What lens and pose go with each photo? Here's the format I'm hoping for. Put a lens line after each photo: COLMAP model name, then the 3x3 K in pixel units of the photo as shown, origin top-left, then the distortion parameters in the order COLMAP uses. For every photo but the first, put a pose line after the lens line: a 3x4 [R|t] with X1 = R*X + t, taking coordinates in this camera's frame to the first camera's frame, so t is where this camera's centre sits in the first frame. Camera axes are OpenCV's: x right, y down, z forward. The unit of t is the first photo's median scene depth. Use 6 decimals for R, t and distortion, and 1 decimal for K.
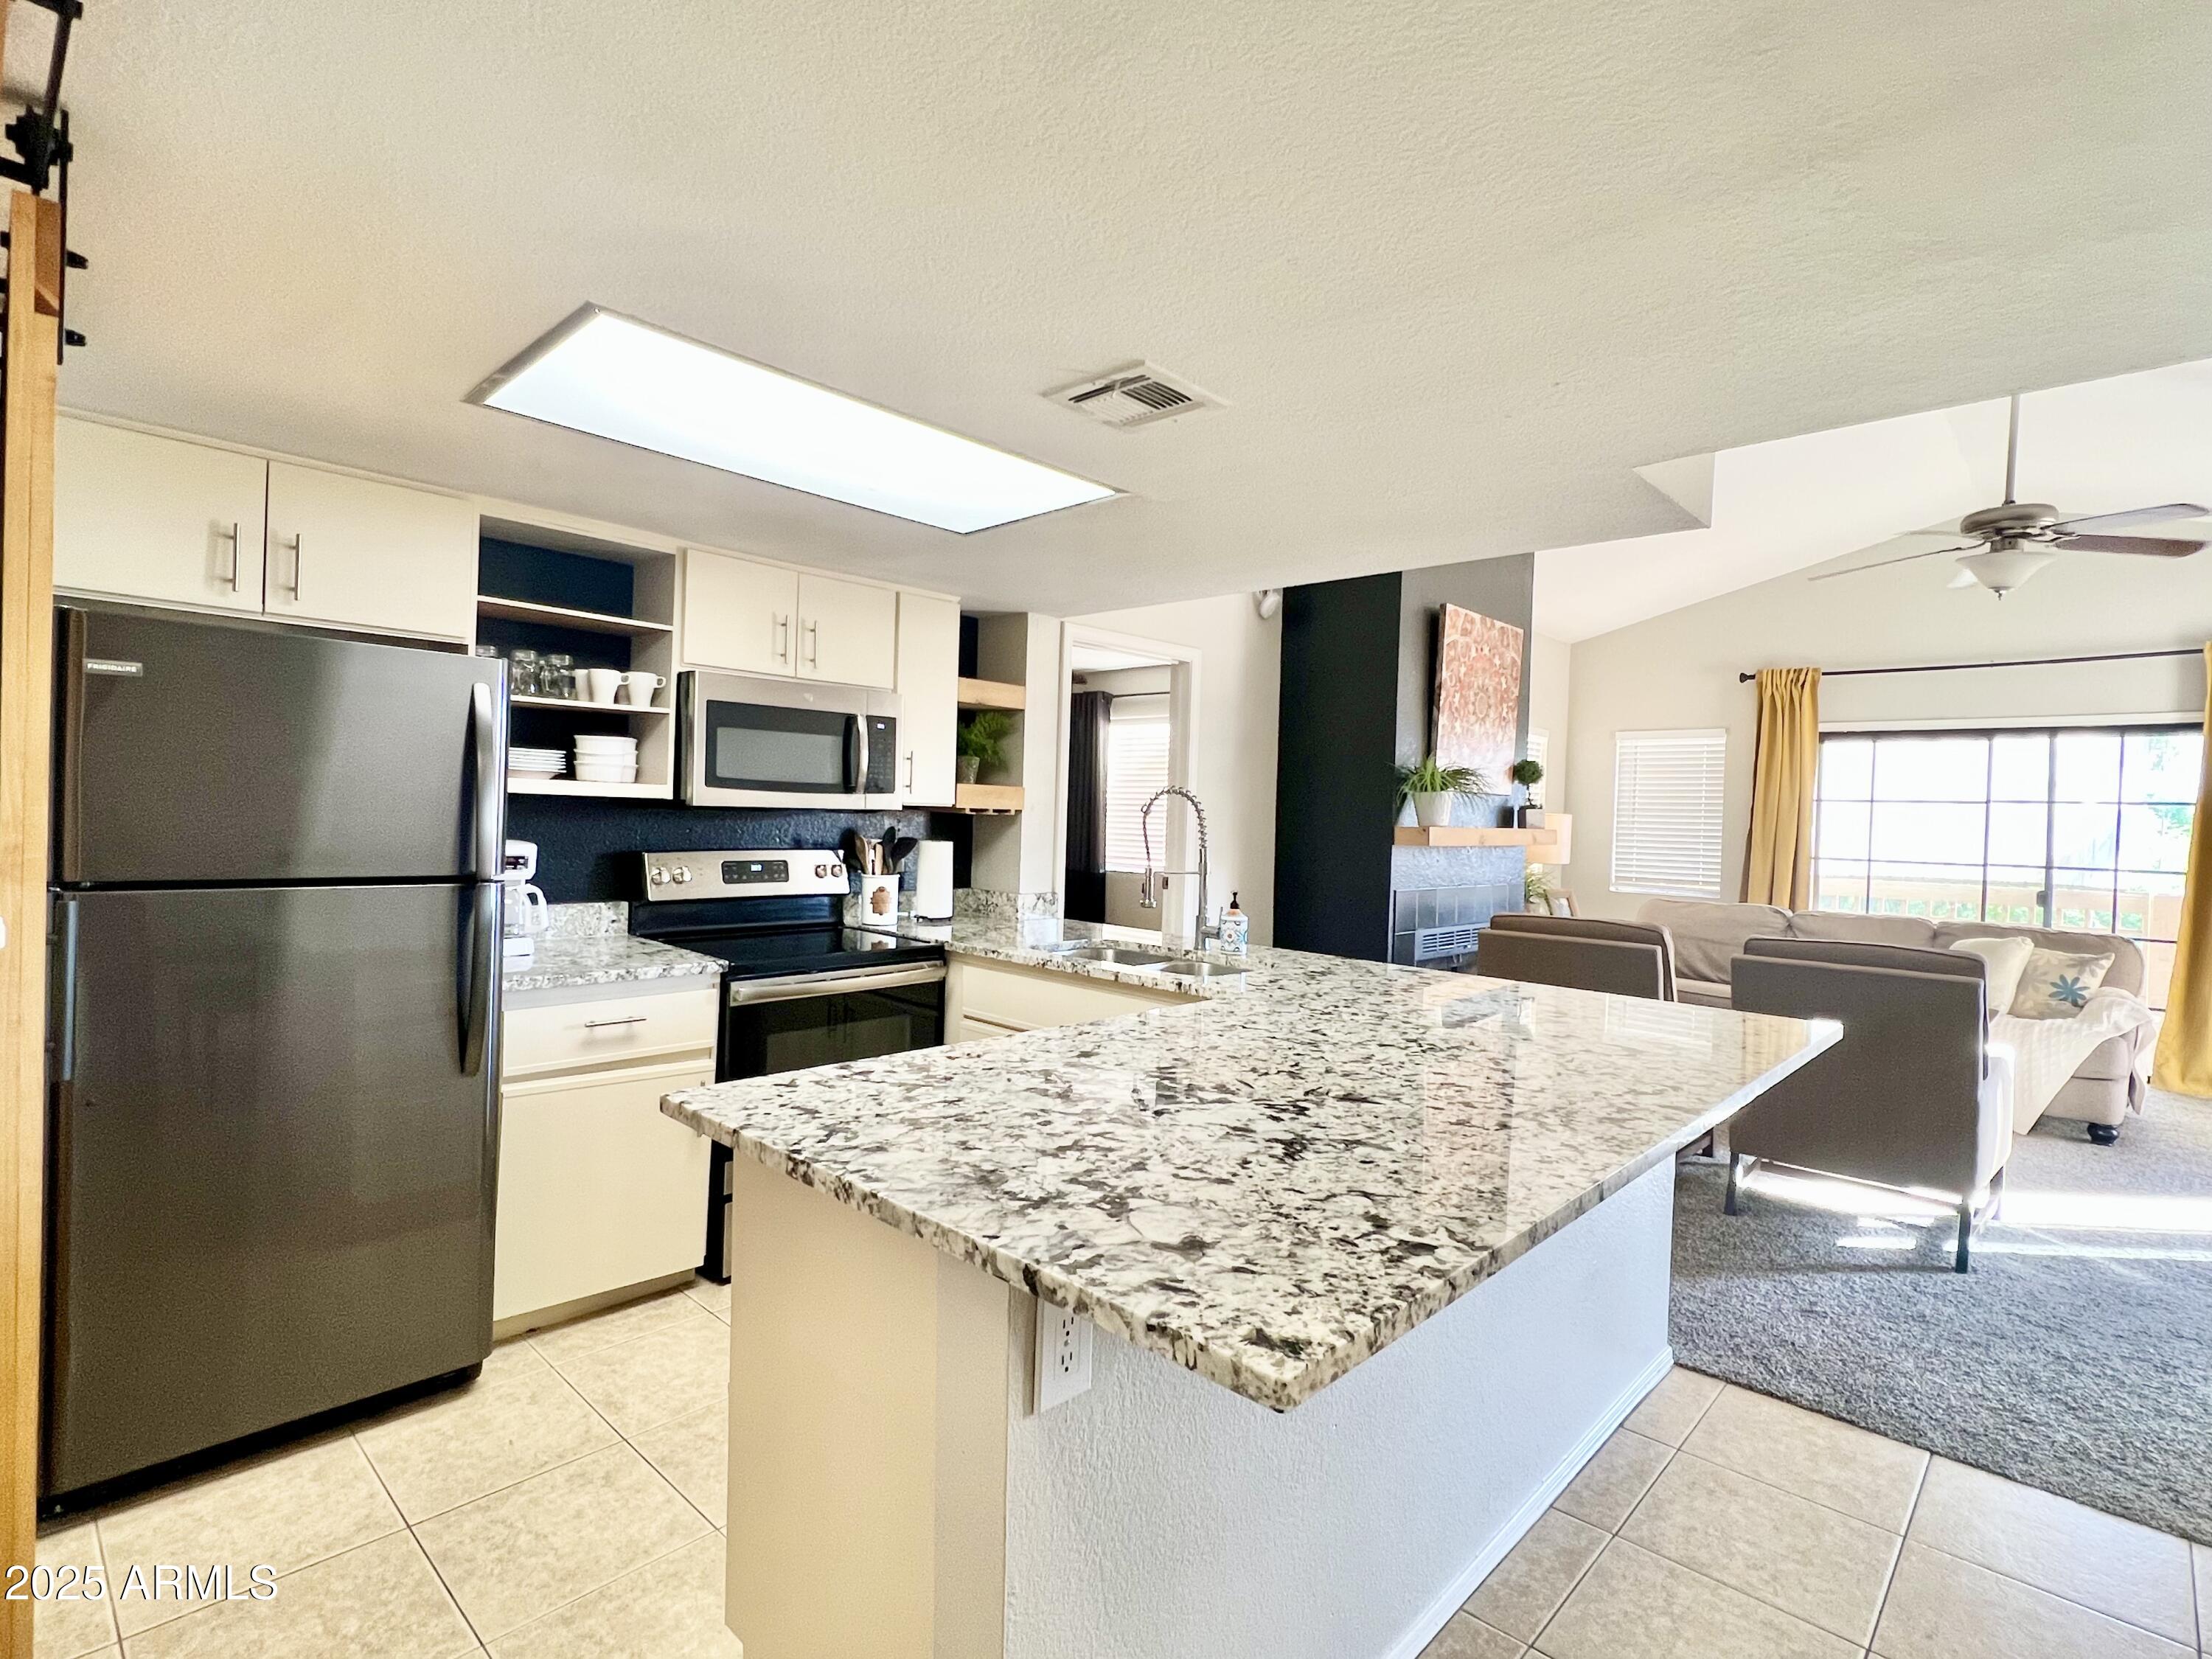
lens RADIAL K [[1096.3, 0, 1106.0], [0, 1096.3, 829.5], [0, 0, 1]] dist [-0.001207, 0.000317]
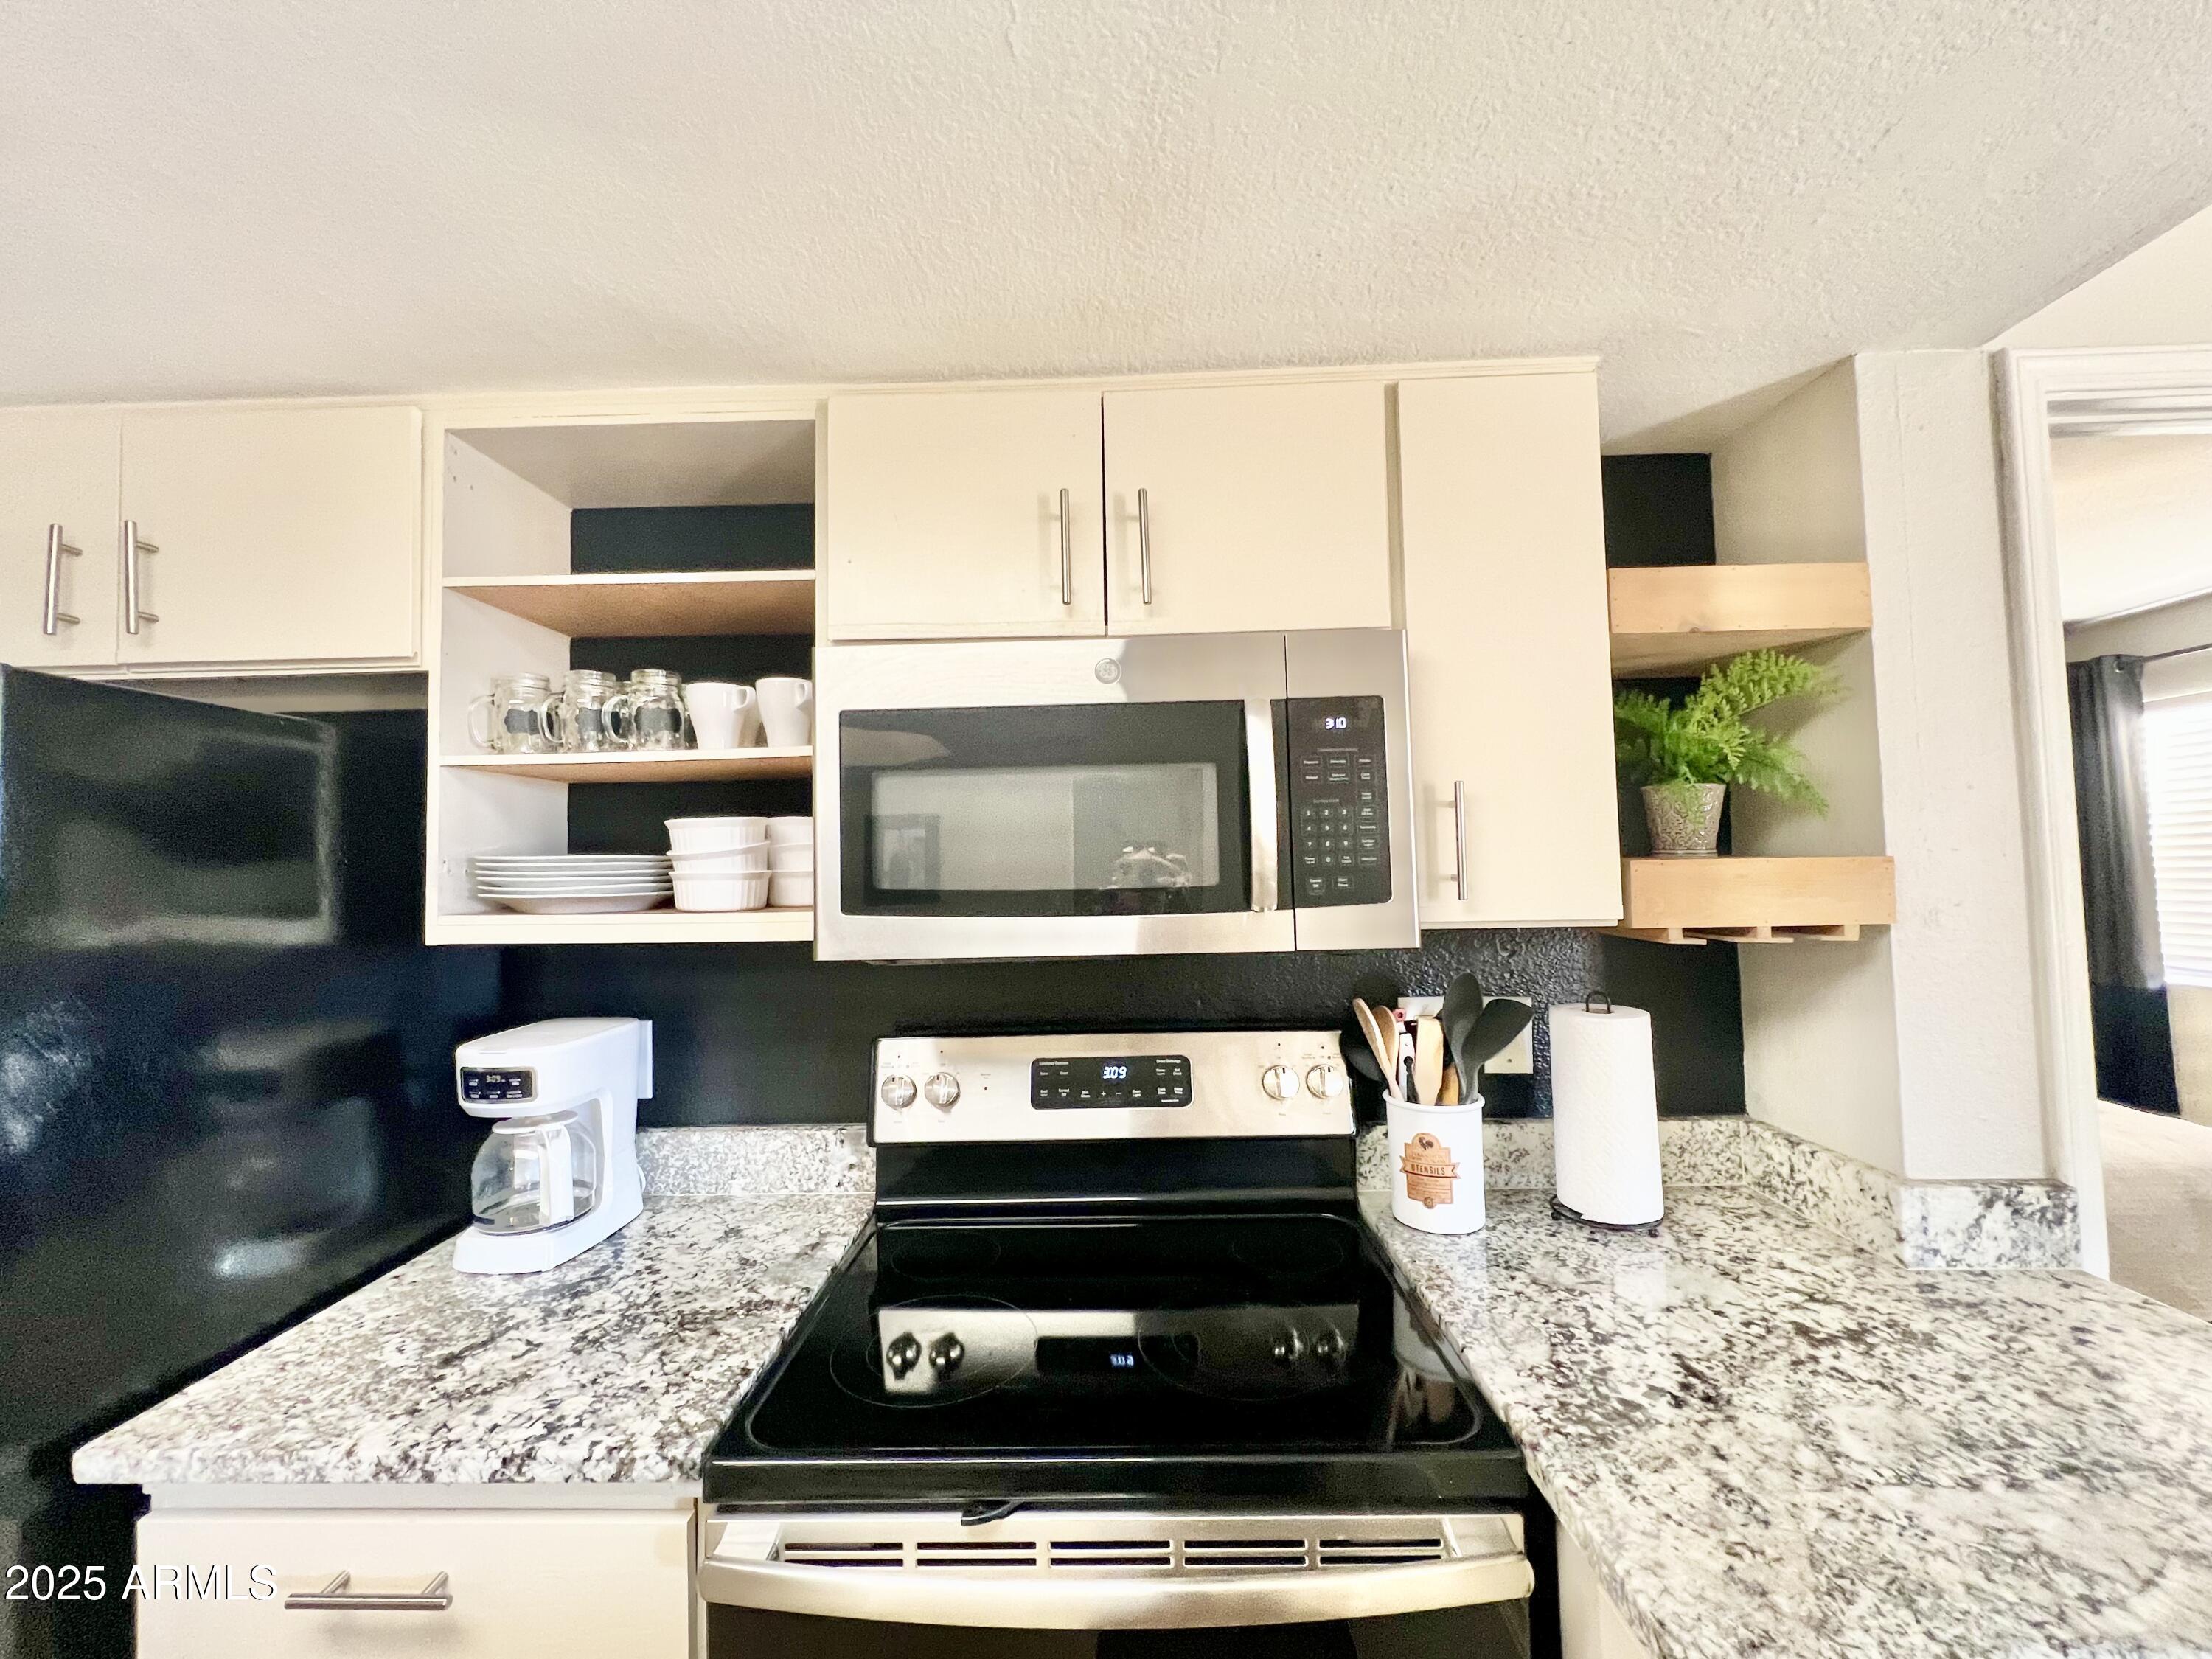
lens RADIAL K [[883.9, 0, 1100.2], [0, 883.9, 828.7], [0, 0, 1]] dist [-0.001449, 0.000071]
pose [[0.660637, -0.082507, -0.746158, -0.044119], [0.027691, 0.995944, -0.085610, -0.042260], [0.750195, 0.035896, 0.660242, 0.882298]]
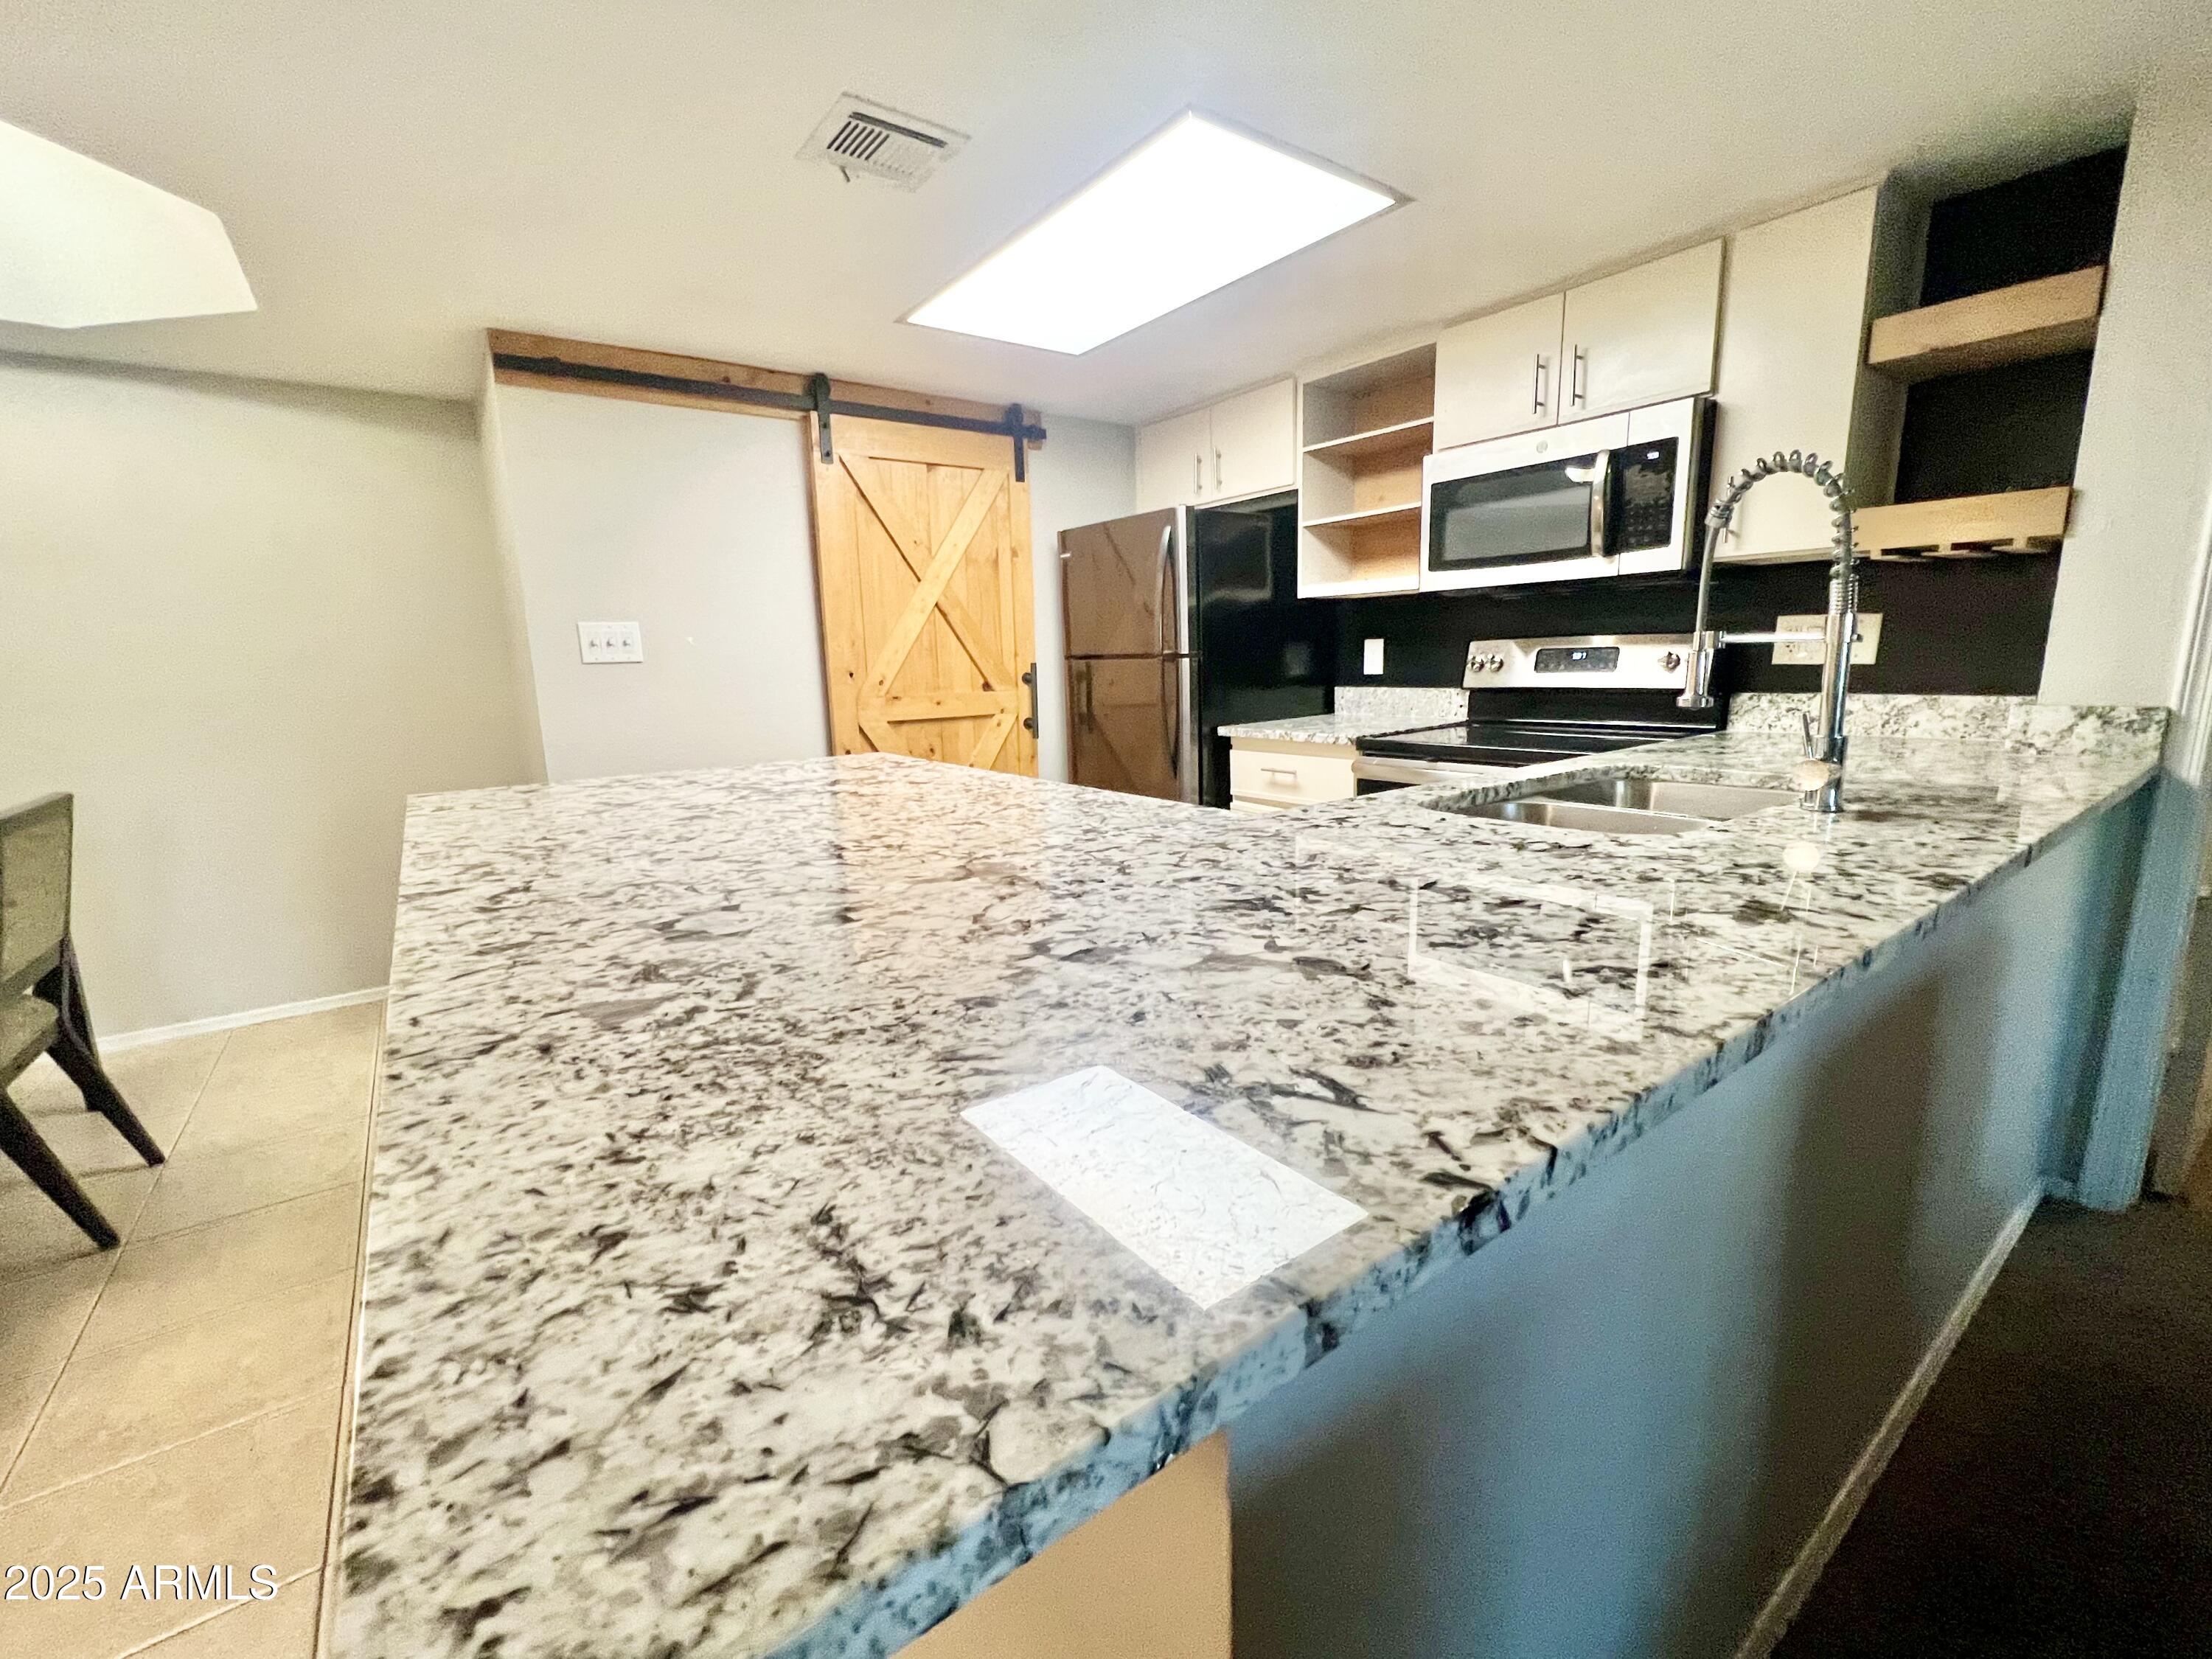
lens RADIAL K [[920.7, 0, 1098.4], [0, 920.7, 838.2], [0, 0, 1]] dist [-0.002191, -0.000018]
pose [[-0.182084, 0.166533, -0.969078, 0.600040], [0.005881, 0.985720, 0.168288, 0.062779], [0.983265, 0.024943, -0.180463, 0.890147]]
